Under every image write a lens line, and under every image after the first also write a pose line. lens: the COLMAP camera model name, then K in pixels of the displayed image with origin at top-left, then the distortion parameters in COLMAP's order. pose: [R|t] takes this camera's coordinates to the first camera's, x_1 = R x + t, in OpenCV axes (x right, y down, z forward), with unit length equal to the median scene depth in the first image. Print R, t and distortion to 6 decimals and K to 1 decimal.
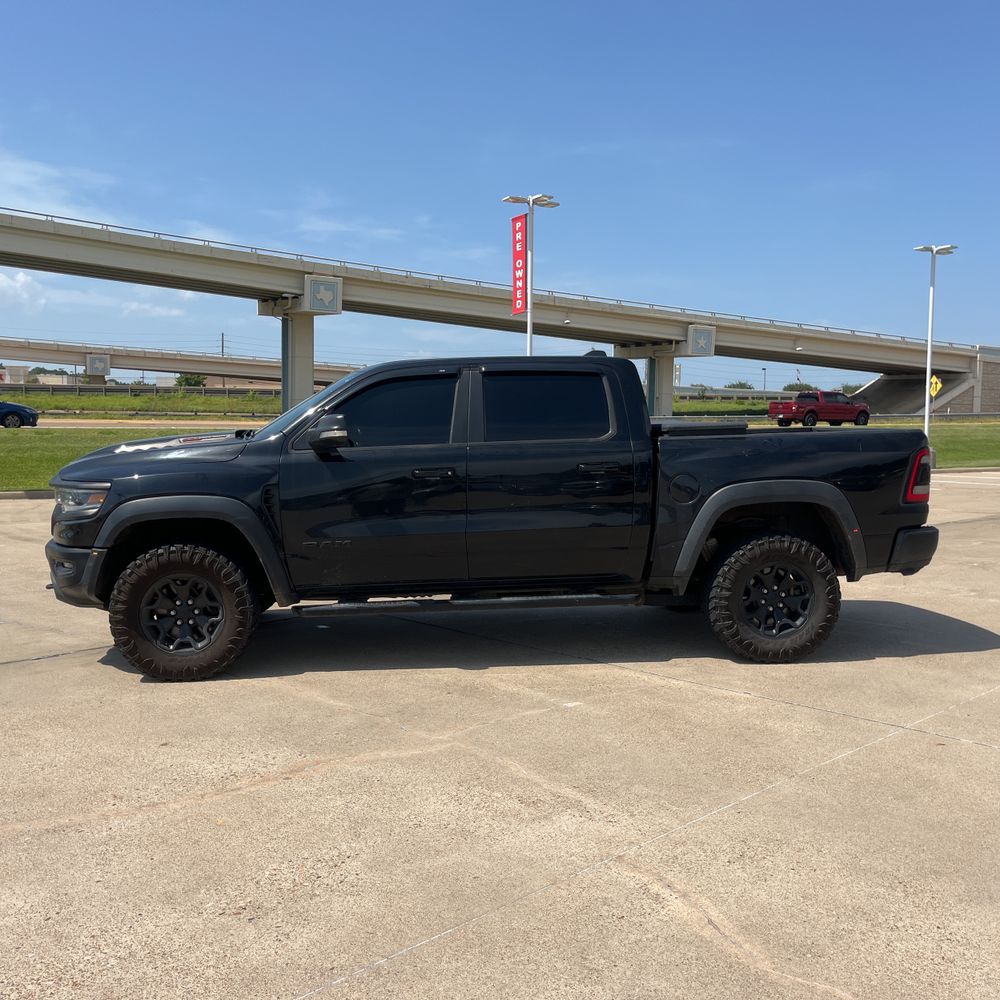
lens RADIAL K [[1012.7, 0, 500.8], [0, 1012.7, 497.6], [0, 0, 1]] dist [0.038198, -0.024929]
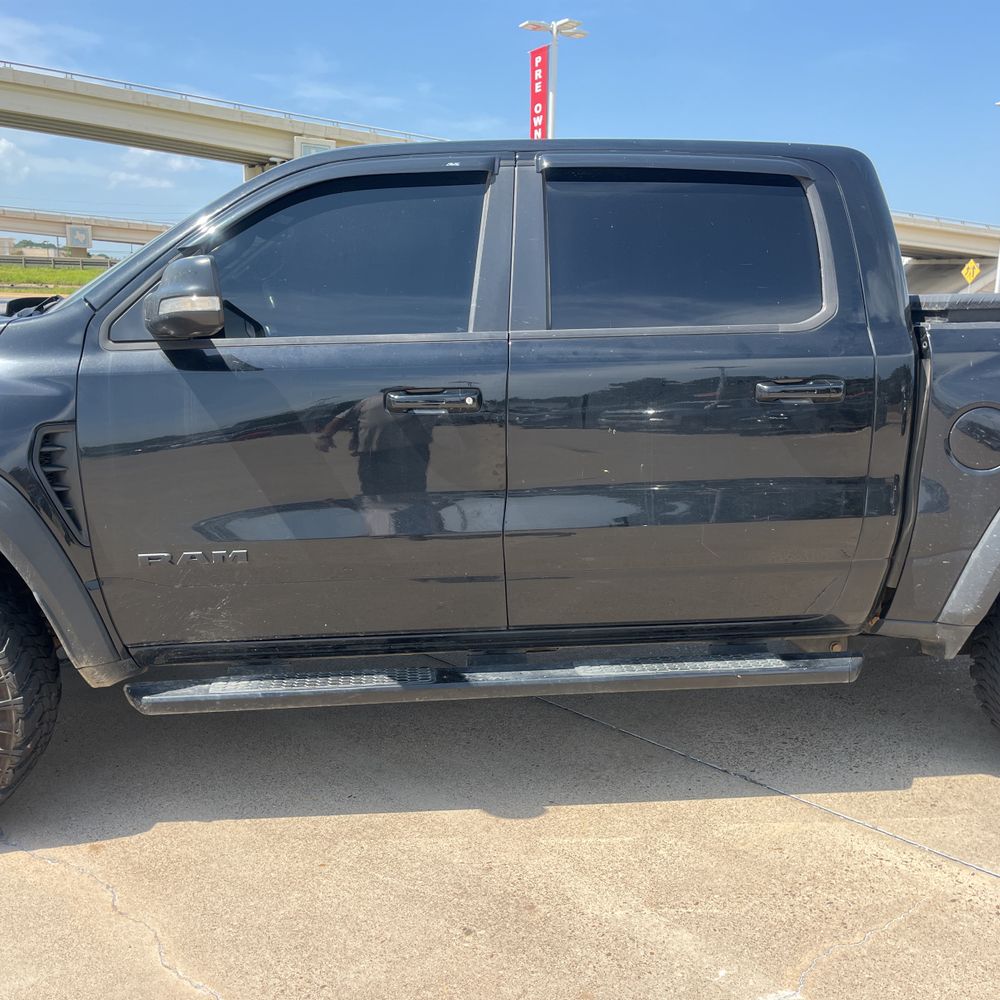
lens RADIAL K [[1023.4, 0, 507.4], [0, 1023.4, 506.9], [0, 0, 1]] dist [0.017251, -0.002164]
pose [[0.999894, 0.013053, 0.006509, -0.034616], [-0.013741, 0.992665, 0.120115, -0.030446], [-0.004893, -0.120192, 0.992739, 0.527927]]
